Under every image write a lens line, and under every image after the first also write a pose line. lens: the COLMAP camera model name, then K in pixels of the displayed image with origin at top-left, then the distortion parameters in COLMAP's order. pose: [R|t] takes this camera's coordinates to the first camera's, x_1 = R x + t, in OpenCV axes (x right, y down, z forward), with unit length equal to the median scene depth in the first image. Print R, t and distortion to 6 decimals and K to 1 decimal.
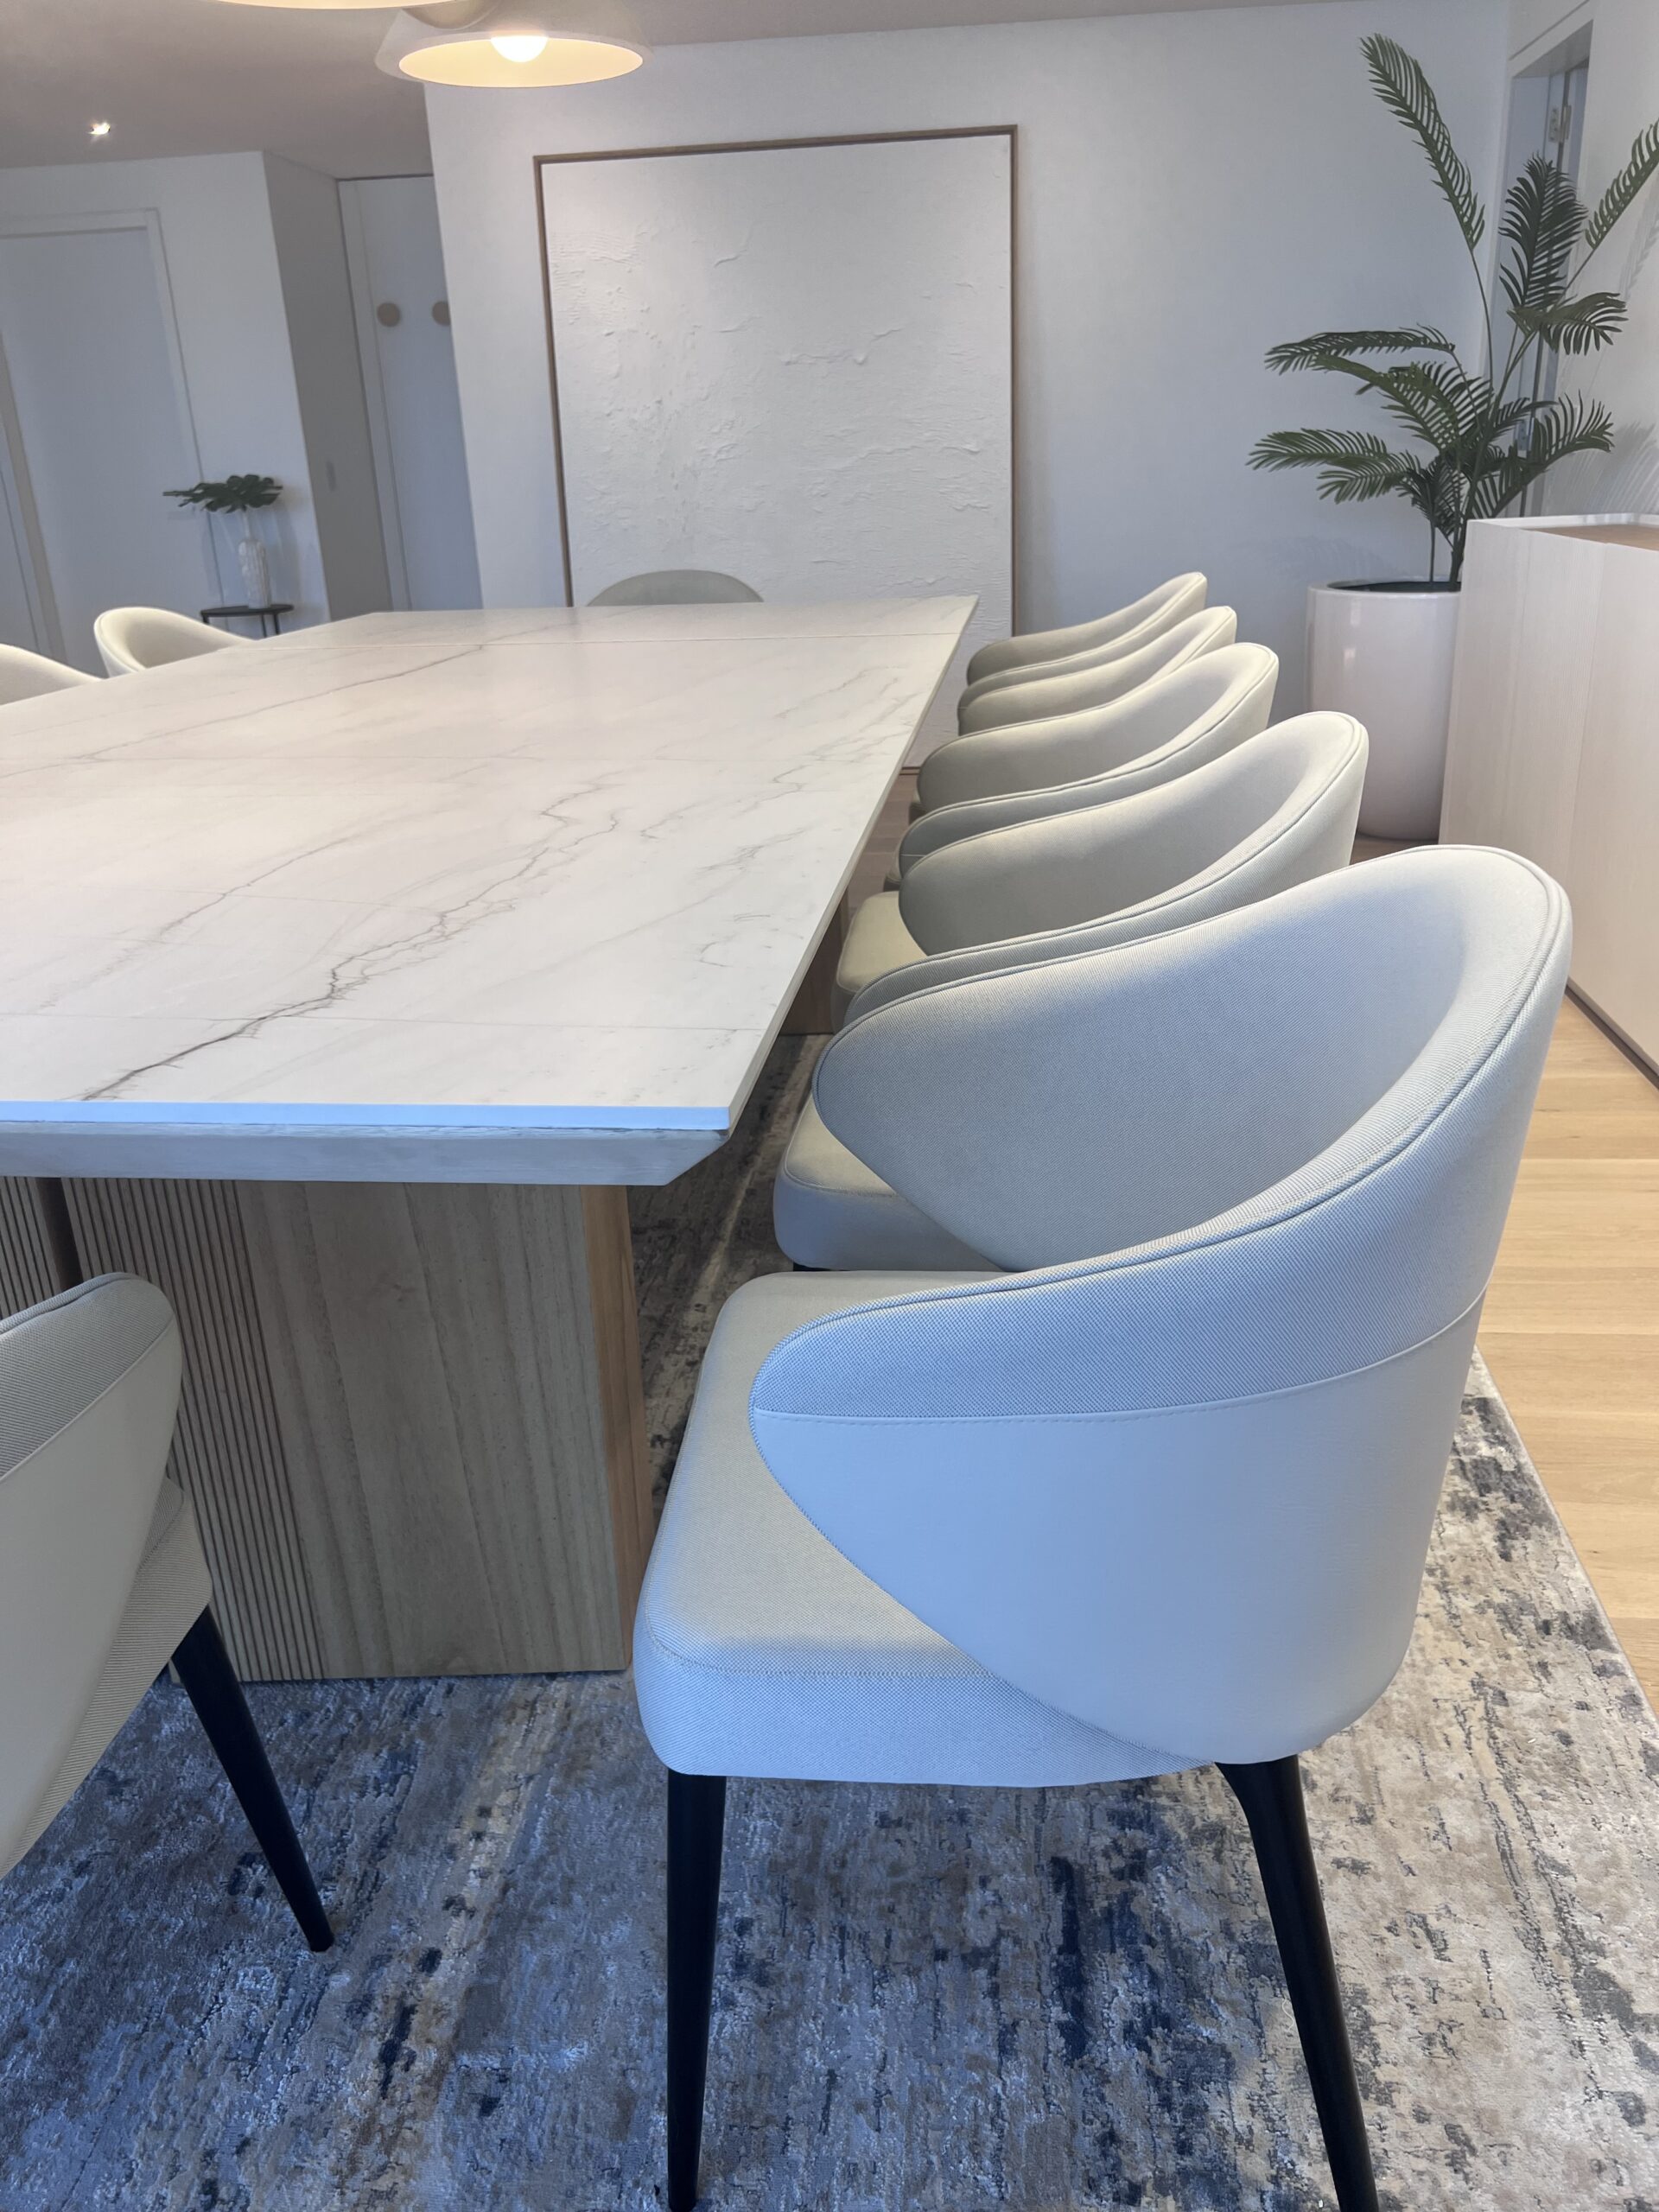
lens RADIAL K [[1673.6, 0, 839.1], [0, 1673.6, 1102.0], [0, 0, 1]] dist [0.053461, -0.067685]
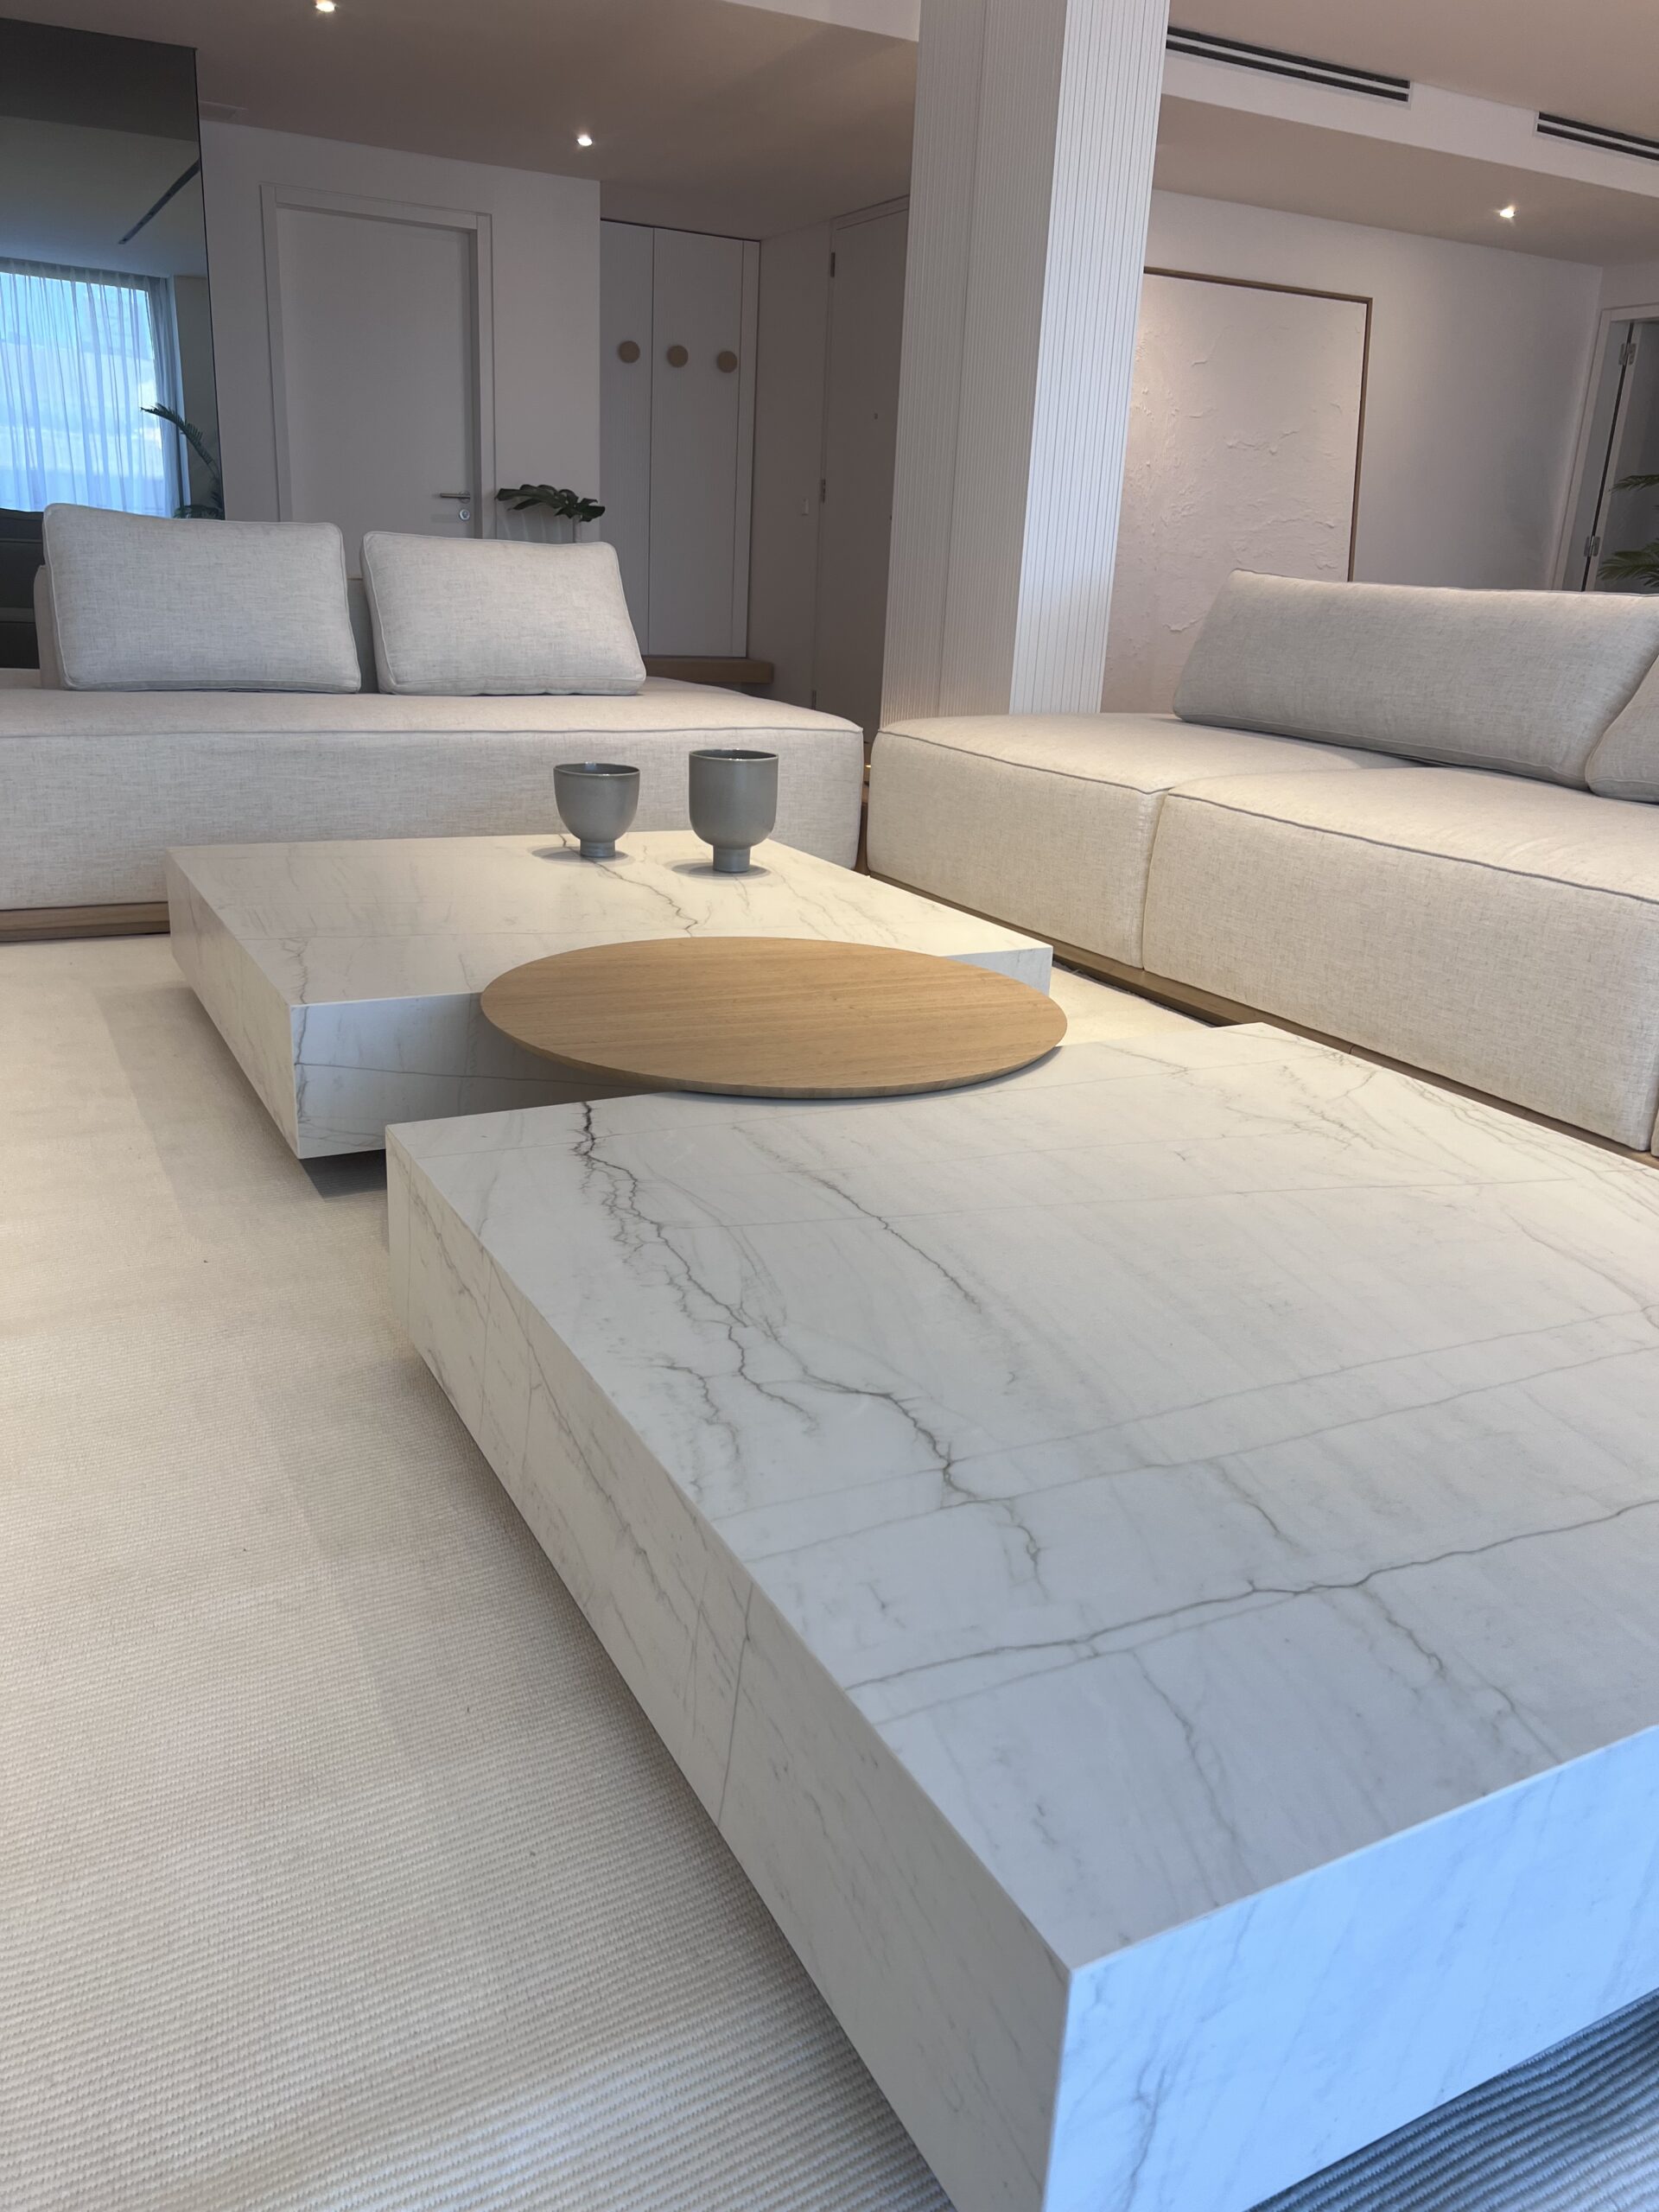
lens RADIAL K [[1659.3, 0, 805.5], [0, 1659.3, 1082.4], [0, 0, 1]] dist [0.039668, -0.035583]
pose [[-0.827188, 0.169914, -0.535621, 0.252237], [-0.215857, 0.783973, 0.582058, -0.757450], [0.518812, 0.597089, -0.611815, 1.421391]]
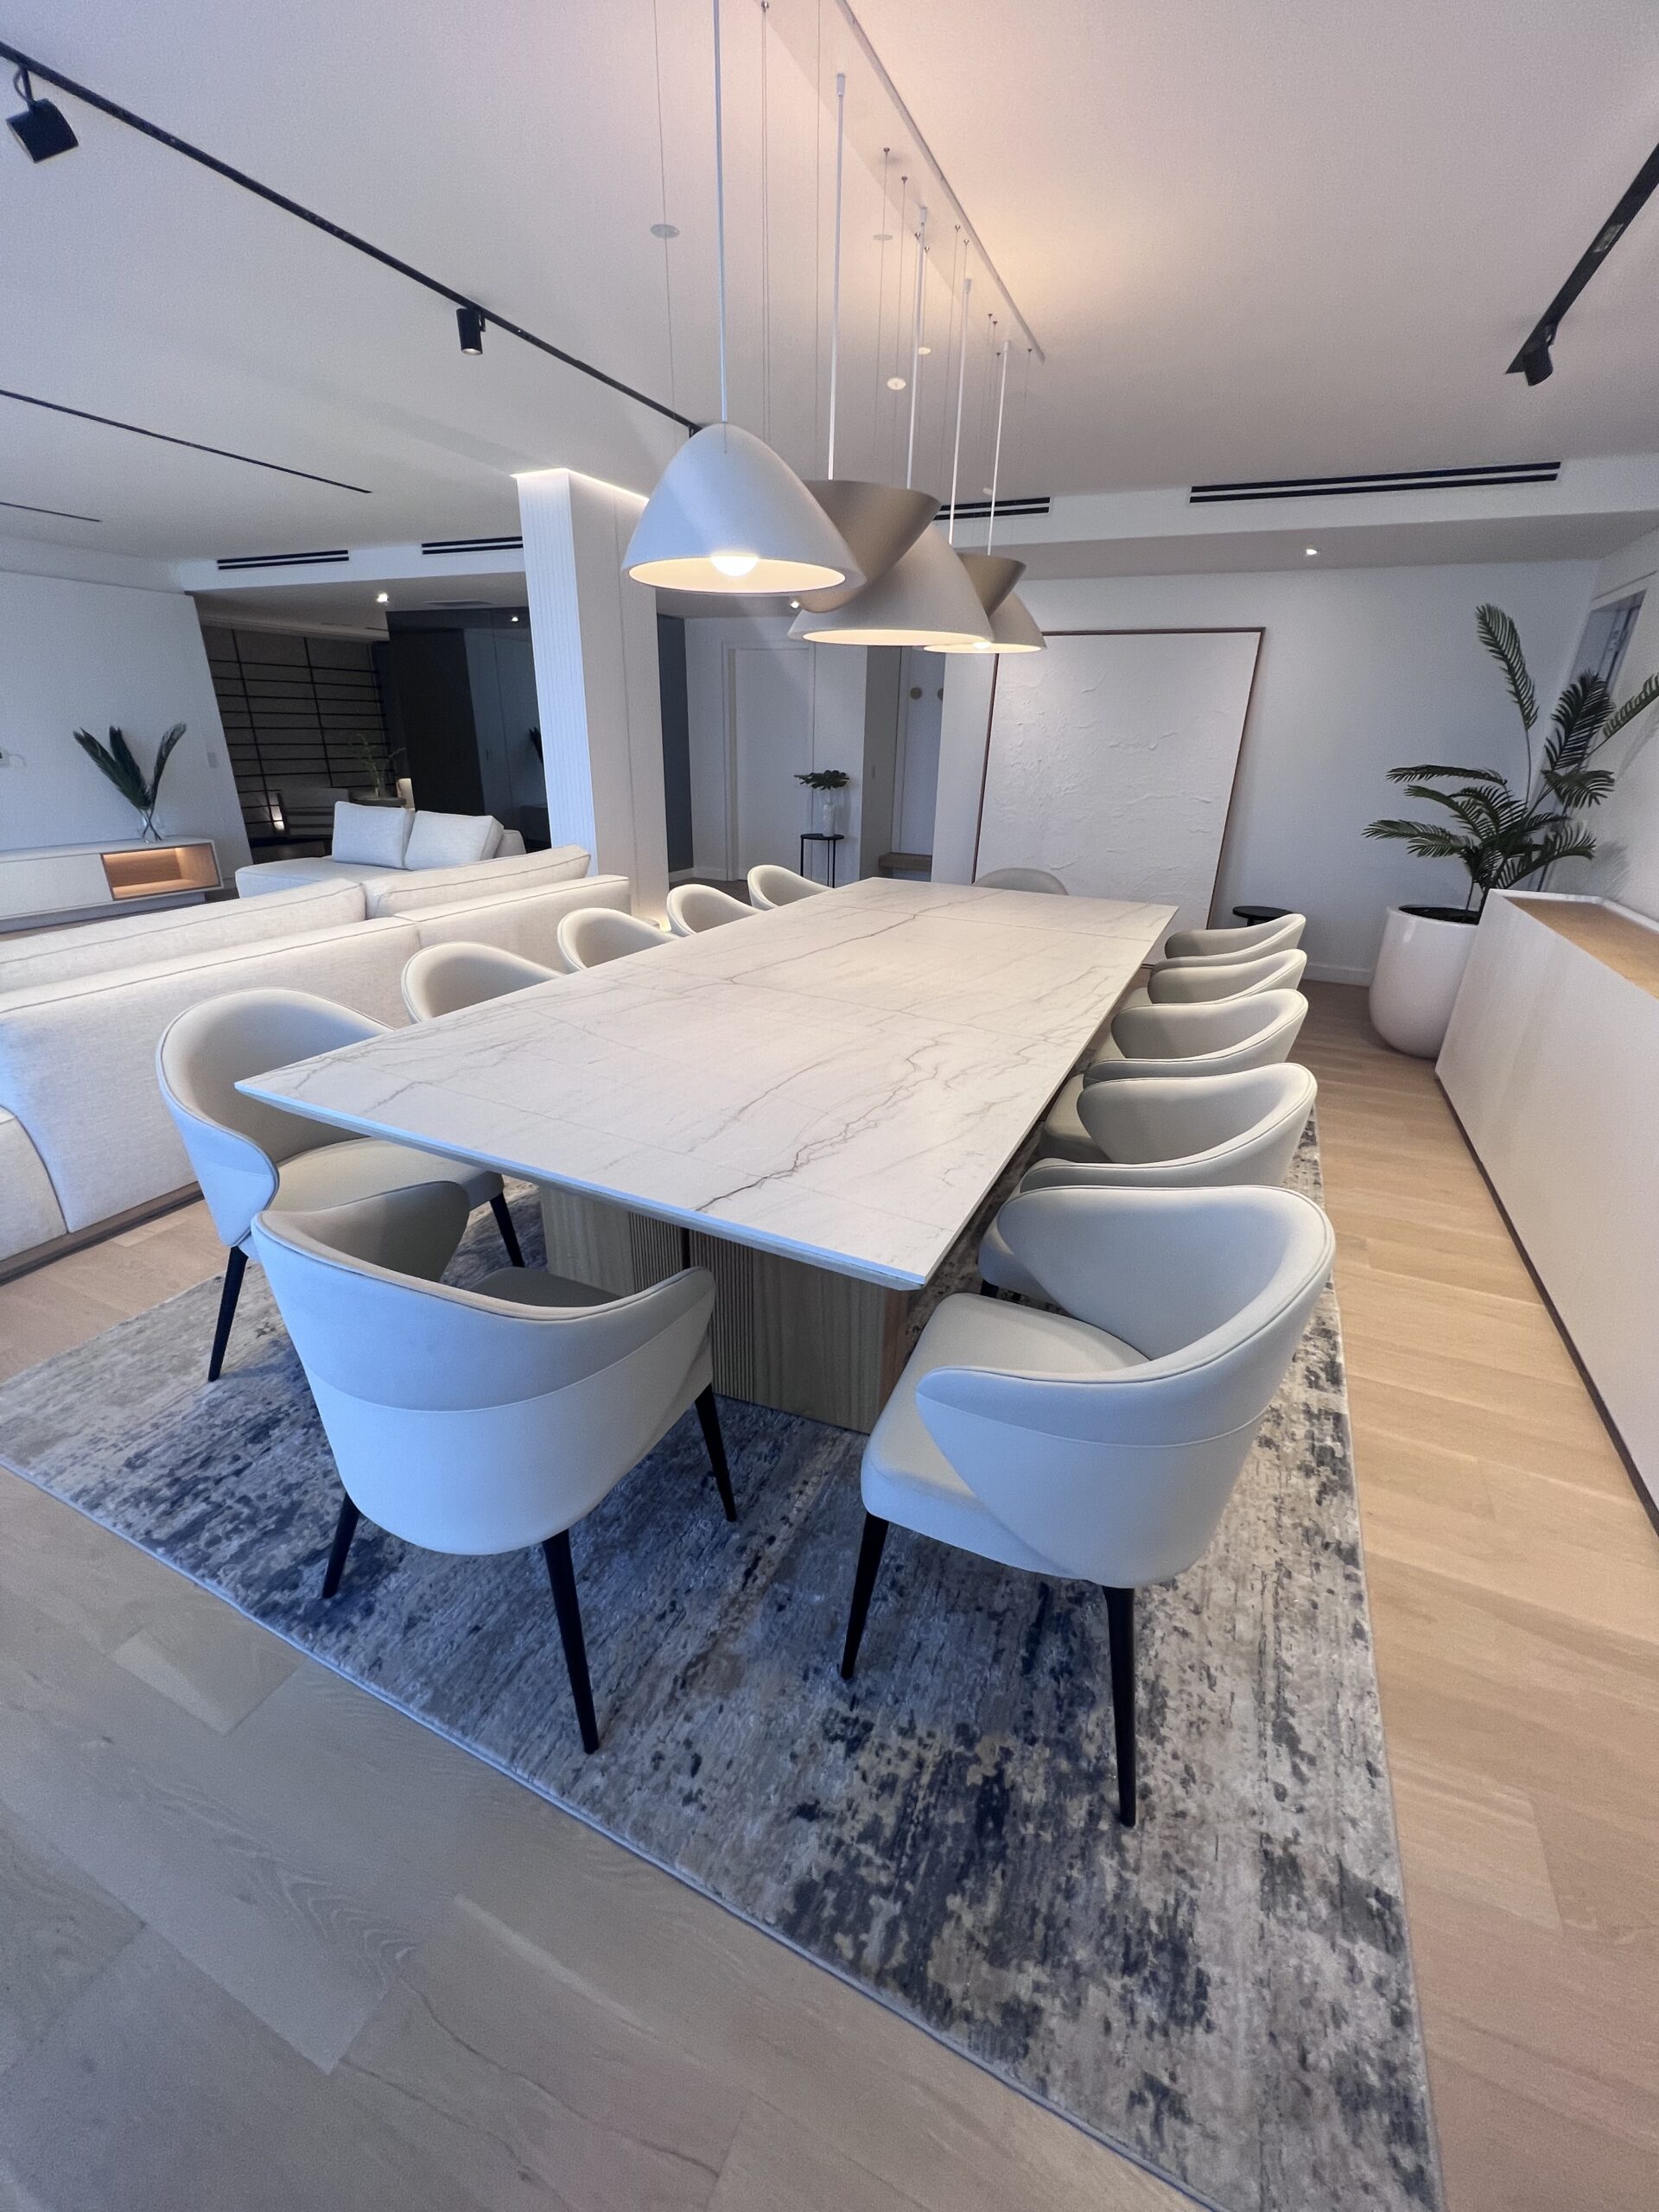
lens RADIAL K [[891.2, 0, 831.2], [0, 891.2, 1101.4], [0, 0, 1]] dist [-0.002746, 0.000999]
pose [[0.944868, 0.180227, -0.273392, 0.066354], [-0.173312, 0.983625, 0.049449, -0.166305], [0.277828, 0.000659, 0.960631, -0.179486]]
